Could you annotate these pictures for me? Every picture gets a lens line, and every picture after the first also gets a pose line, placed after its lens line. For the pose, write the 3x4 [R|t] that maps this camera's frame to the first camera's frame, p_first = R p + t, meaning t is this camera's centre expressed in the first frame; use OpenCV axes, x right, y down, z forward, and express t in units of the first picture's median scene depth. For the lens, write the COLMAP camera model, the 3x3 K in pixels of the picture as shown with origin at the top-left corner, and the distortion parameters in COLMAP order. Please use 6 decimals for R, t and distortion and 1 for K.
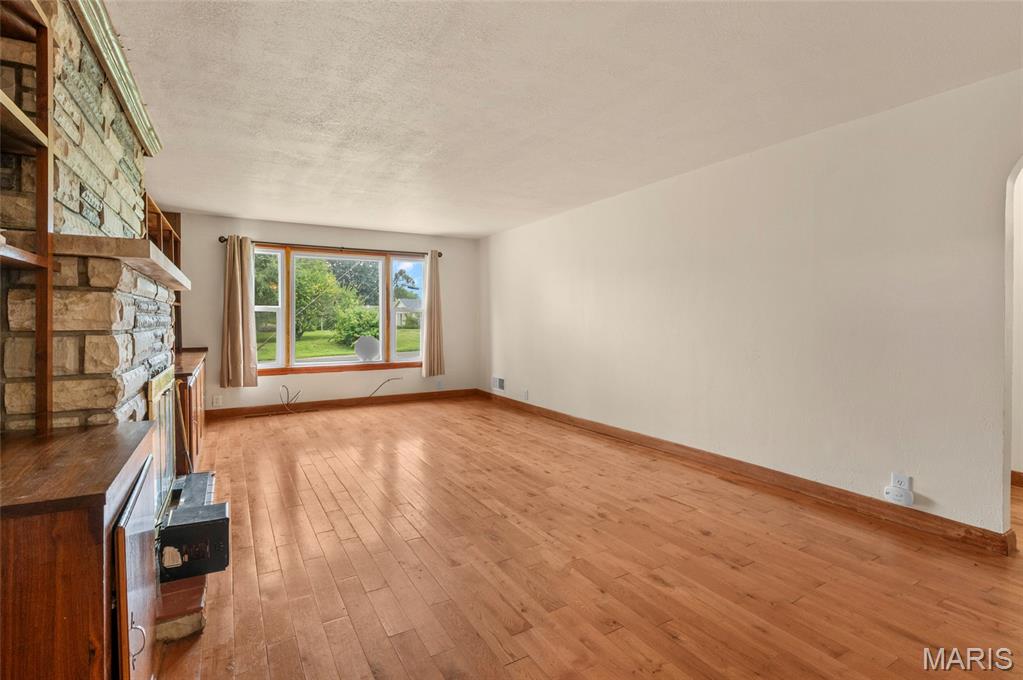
lens RADIAL K [[482.5, 0, 510.8], [0, 482.5, 317.7], [0, 0, 1]] dist [-0.006344, -0.001193]
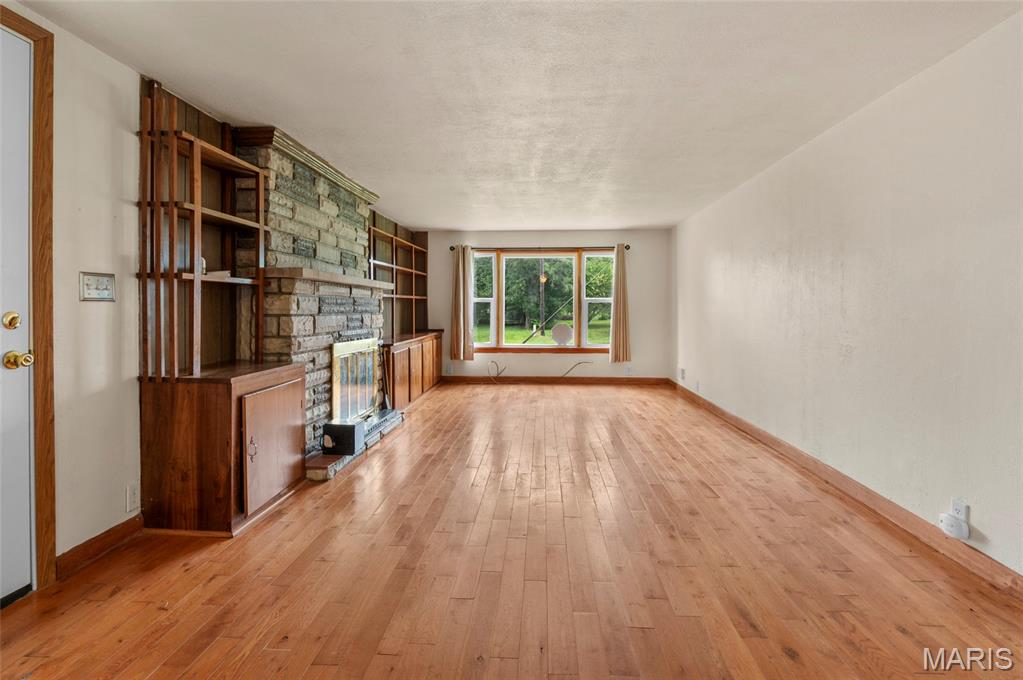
lens RADIAL K [[499.8, 0, 512.5], [0, 499.8, 303.3], [0, 0, 1]] dist [-0.003814, -0.000593]
pose [[0.831512, -0.003899, -0.555493, 0.554494], [0.000118, 0.999977, -0.006842, -0.002274], [0.555506, 0.005624, 0.831493, -0.104306]]
